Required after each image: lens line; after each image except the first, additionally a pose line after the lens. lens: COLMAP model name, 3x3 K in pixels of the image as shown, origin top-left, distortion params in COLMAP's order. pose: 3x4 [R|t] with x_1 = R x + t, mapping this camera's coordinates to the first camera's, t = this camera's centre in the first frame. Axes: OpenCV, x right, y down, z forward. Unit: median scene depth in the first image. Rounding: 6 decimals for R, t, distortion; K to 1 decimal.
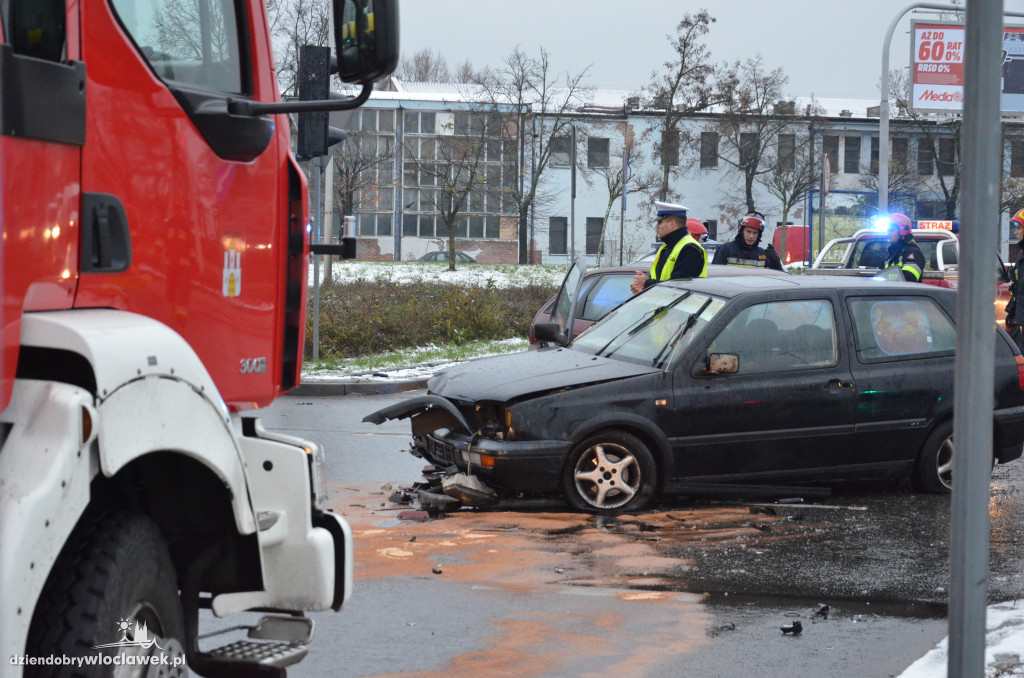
lens RADIAL K [[2159.1, 0, 512.0], [0, 2159.1, 339.0], [0, 0, 1]] dist [0.044295, 0.080998]
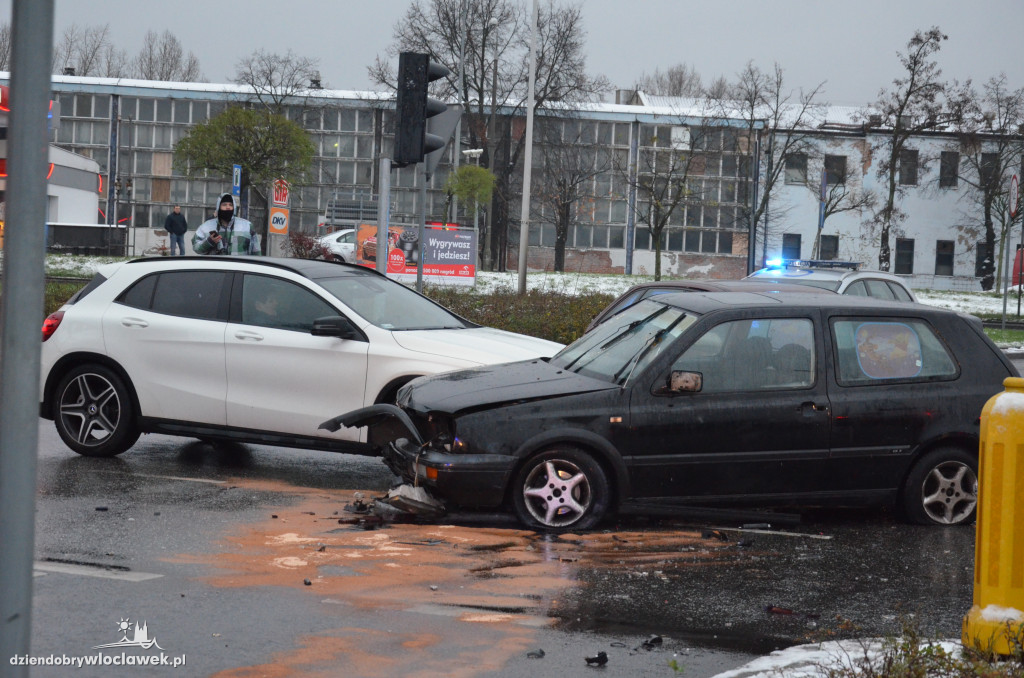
lens RADIAL K [[2116.7, 0, 513.5], [0, 2116.7, 448.6], [0, 0, 1]] dist [0.010272, -0.161863]
pose [[0.991661, 0.036024, -0.123734, 0.134022], [-0.030285, 0.998391, 0.047950, -0.001743], [0.125262, -0.043803, 0.991156, 0.048332]]
